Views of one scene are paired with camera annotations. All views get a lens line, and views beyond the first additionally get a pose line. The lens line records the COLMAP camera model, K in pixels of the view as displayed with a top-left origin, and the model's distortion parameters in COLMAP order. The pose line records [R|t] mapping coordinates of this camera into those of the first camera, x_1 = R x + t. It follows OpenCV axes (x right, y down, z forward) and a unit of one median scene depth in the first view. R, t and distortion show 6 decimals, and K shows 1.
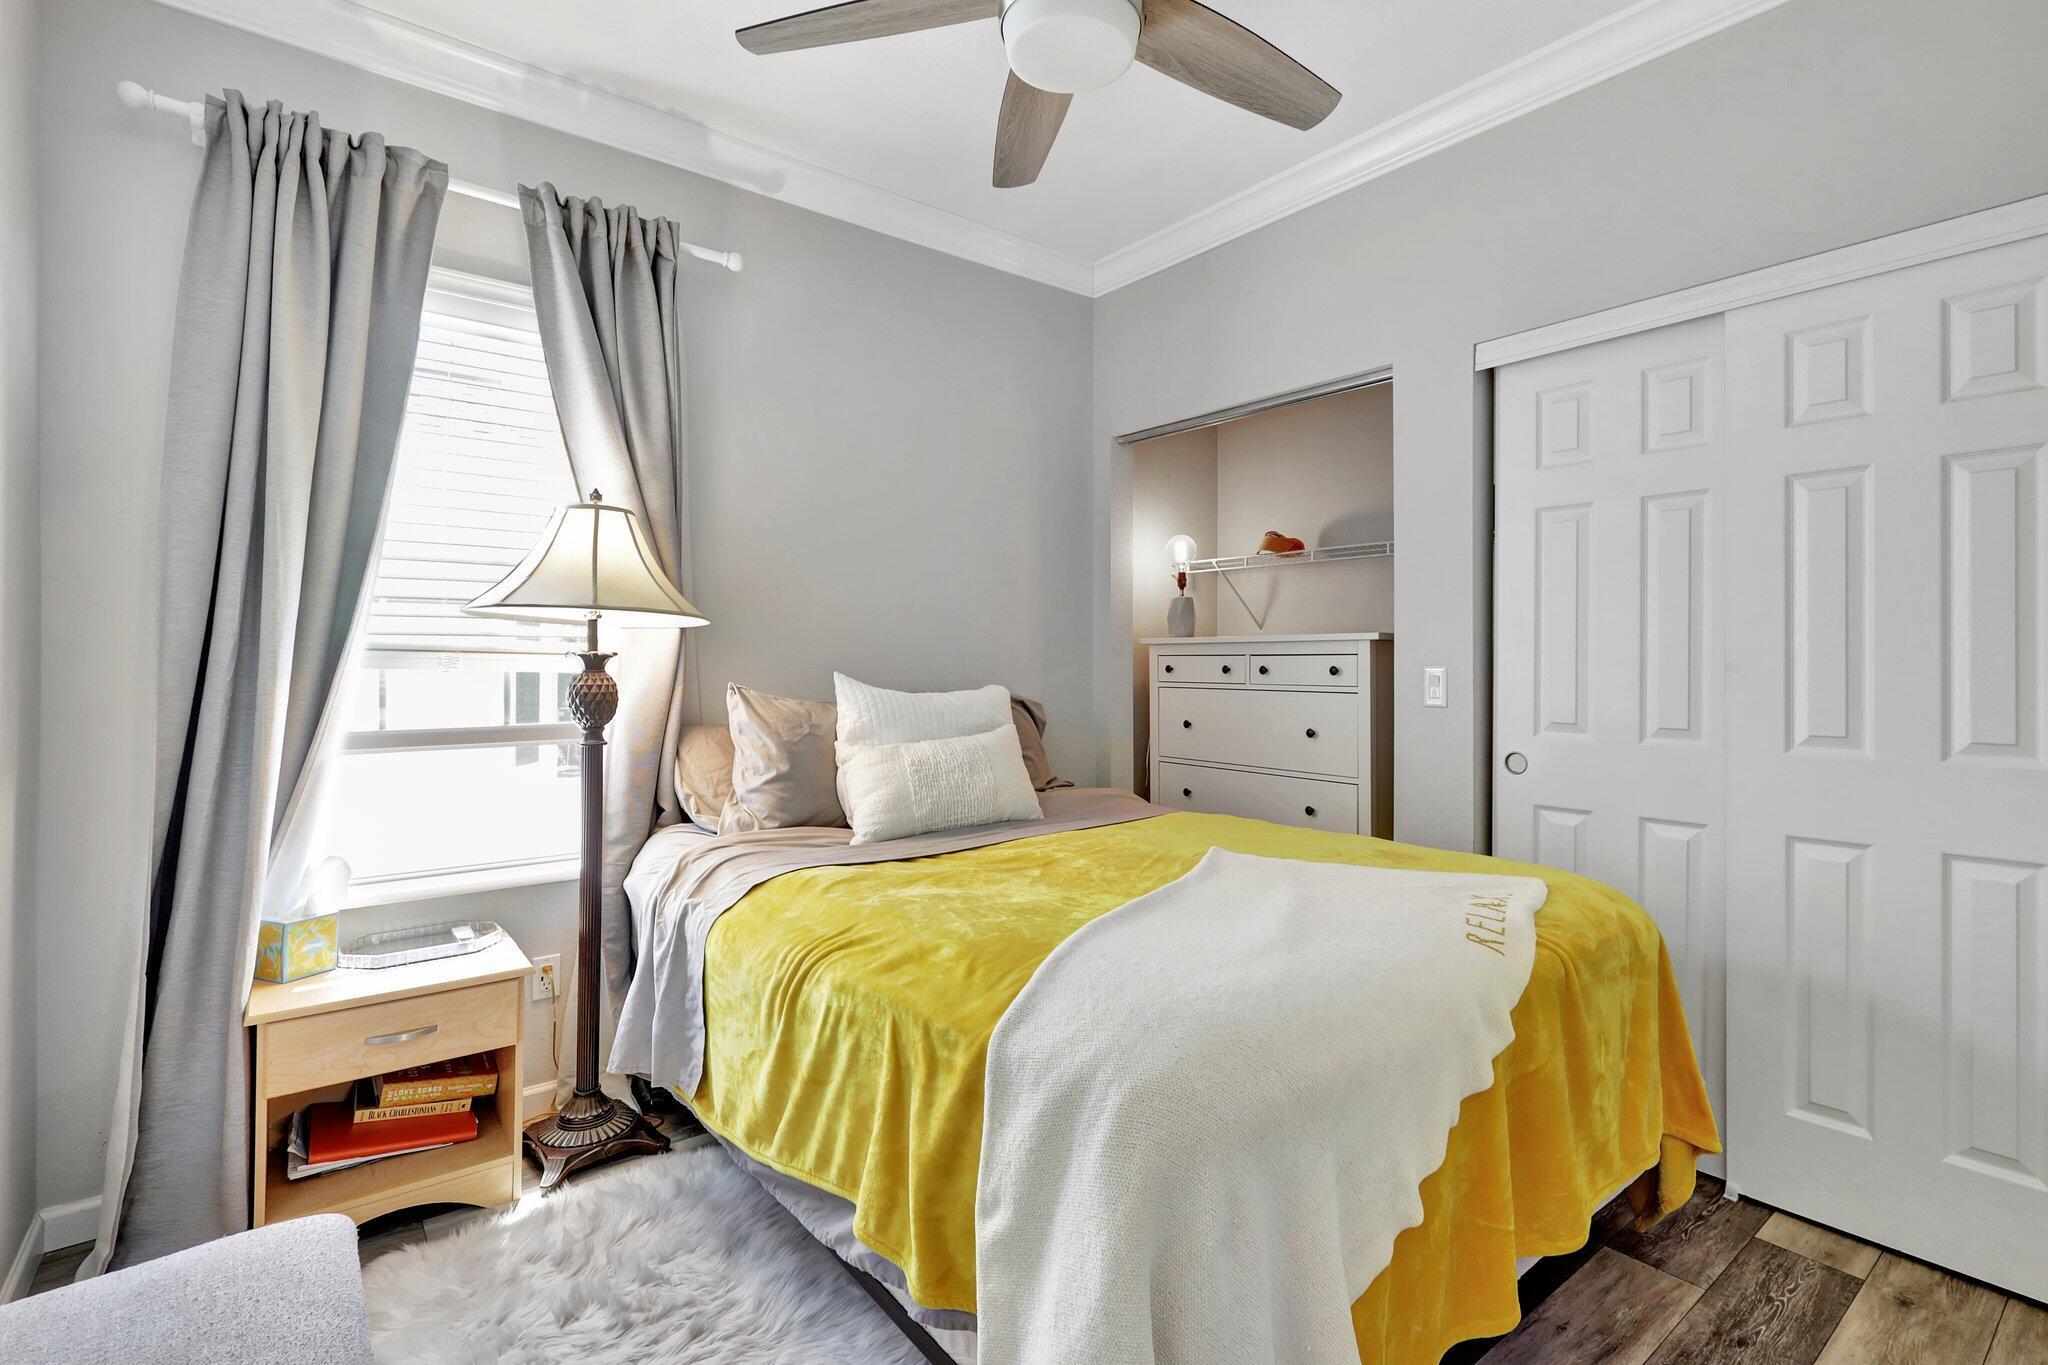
lens RADIAL K [[954.6, 0, 1031.0], [0, 954.6, 668.0], [0, 0, 1]] dist [-0.001841, -0.000026]
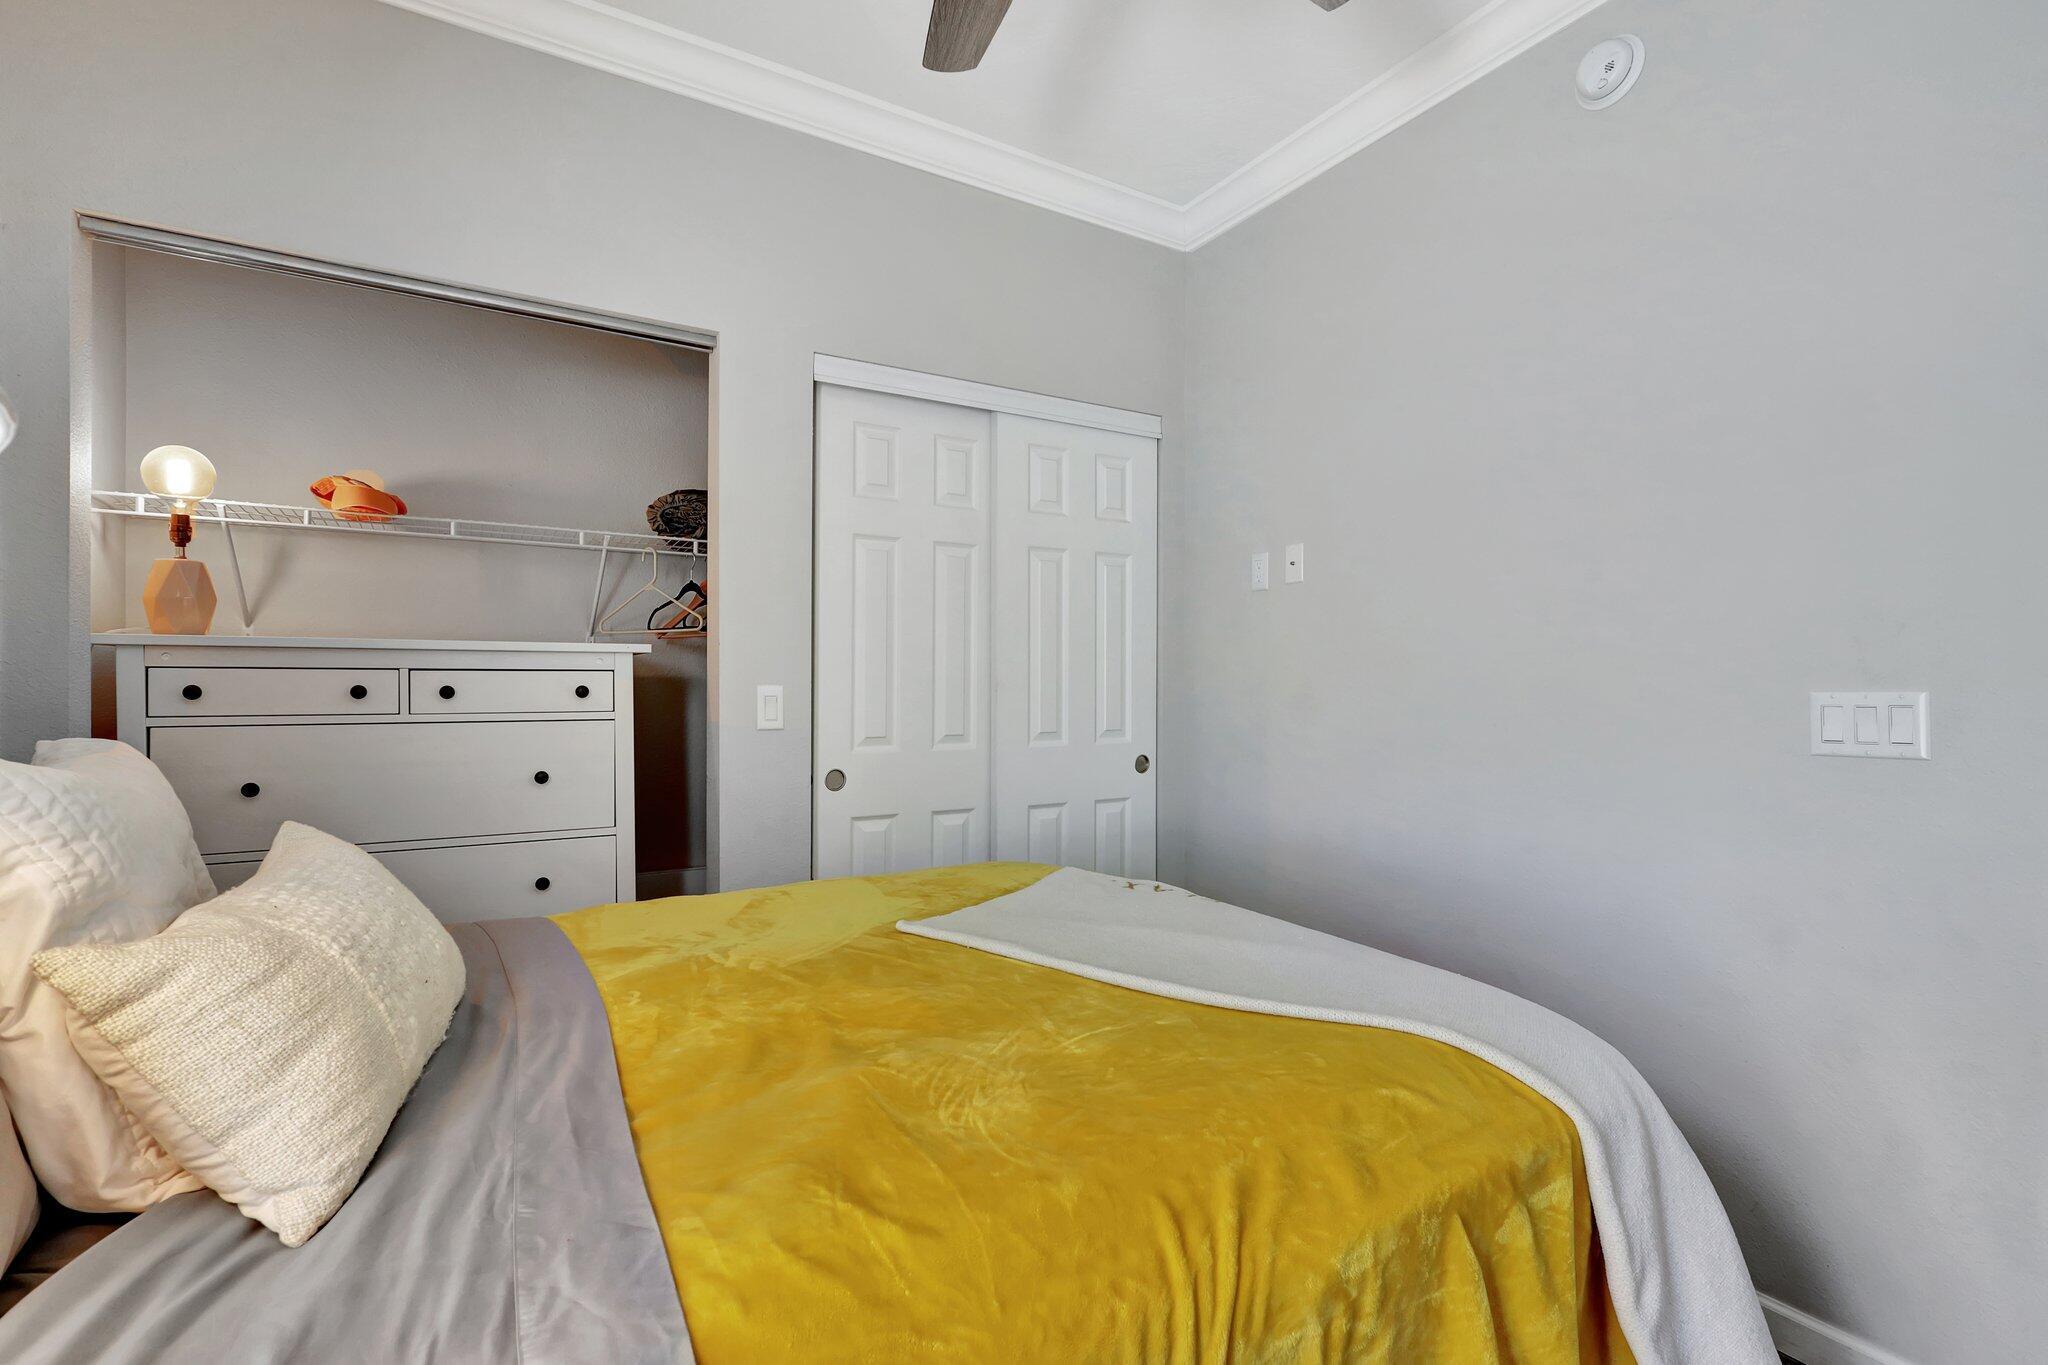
lens RADIAL K [[949.8, 0, 1031.9], [0, 949.8, 678.4], [0, 0, 1]] dist [-0.001868, 0.000010]
pose [[0.125372, 0.002899, 0.992106, -0.464859], [0.004950, 0.999981, -0.003547, -0.003703], [-0.992097, 0.005356, 0.125355, 0.661129]]
